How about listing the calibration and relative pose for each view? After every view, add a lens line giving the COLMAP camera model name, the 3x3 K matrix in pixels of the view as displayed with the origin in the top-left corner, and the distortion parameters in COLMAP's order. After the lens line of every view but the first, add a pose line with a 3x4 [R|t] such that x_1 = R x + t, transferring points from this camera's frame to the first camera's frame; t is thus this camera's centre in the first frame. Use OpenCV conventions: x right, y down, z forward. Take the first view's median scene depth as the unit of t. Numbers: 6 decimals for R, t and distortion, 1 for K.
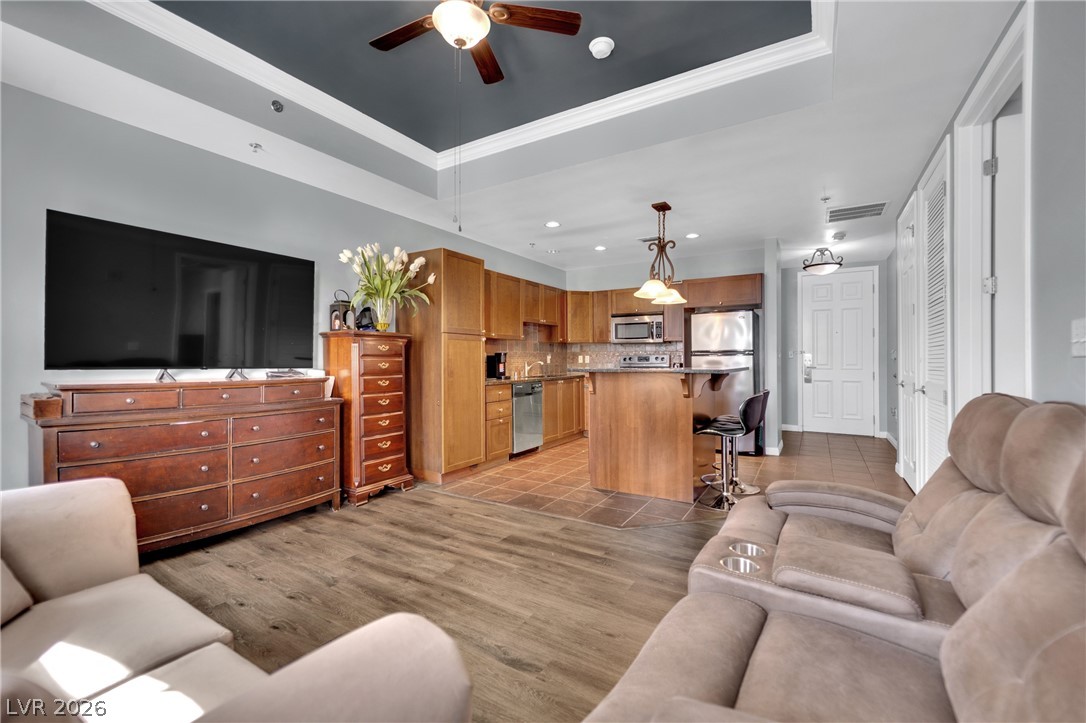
lens RADIAL K [[436.2, 0, 570.2], [0, 436.2, 356.0], [0, 0, 1]] dist [-0.028378, 0.000024]
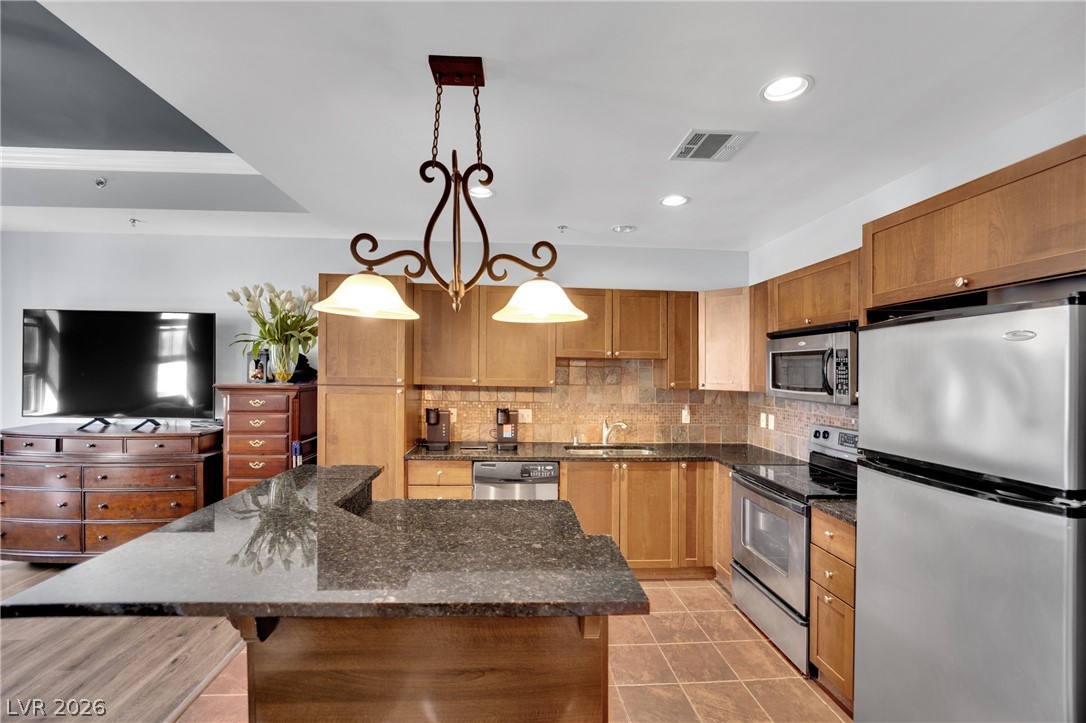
lens RADIAL K [[476.7, 0, 543.0], [0, 476.7, 361.5], [0, 0, 1]] dist [-0.014306, 0.000216]
pose [[0.547139, 0.001040, -0.837041, 0.482263], [-0.016511, 0.999818, -0.009550, -0.072390], [0.836879, 0.019046, 0.547057, 0.683351]]
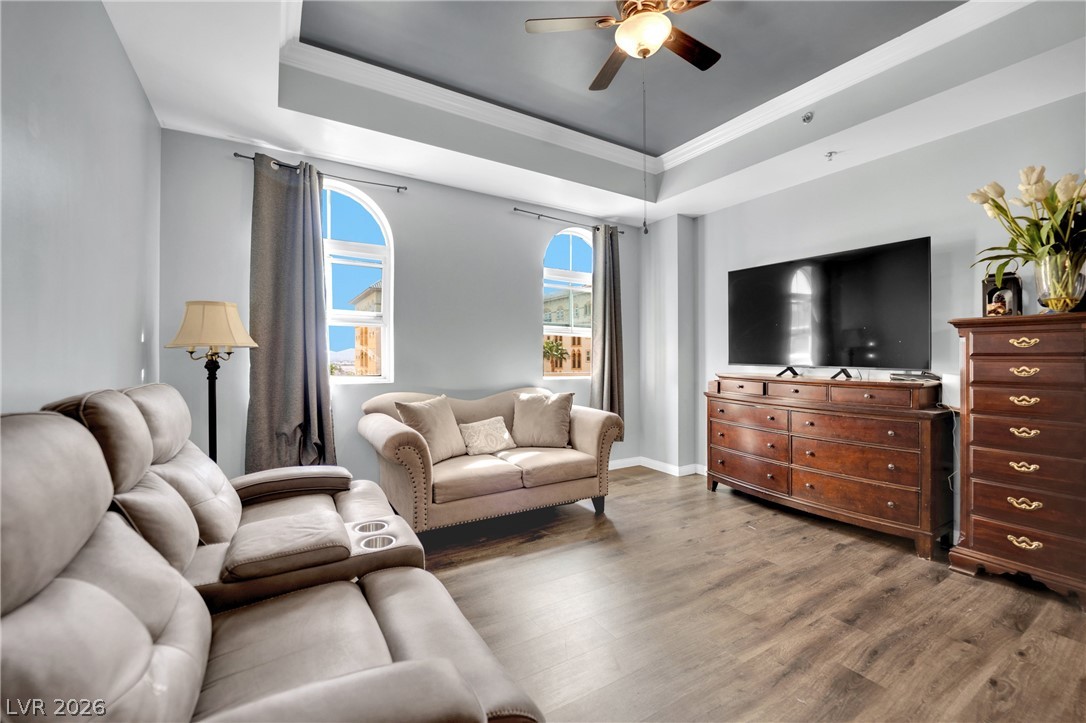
lens RADIAL K [[439.0, 0, 517.7], [0, 439.0, 356.3], [0, 0, 1]] dist [-0.012331, -0.000057]
pose [[-0.510705, -0.006222, -0.859733, 0.314329], [0.000491, 0.999972, -0.007529, 0.003579], [0.859756, -0.004268, -0.510688, 0.499215]]
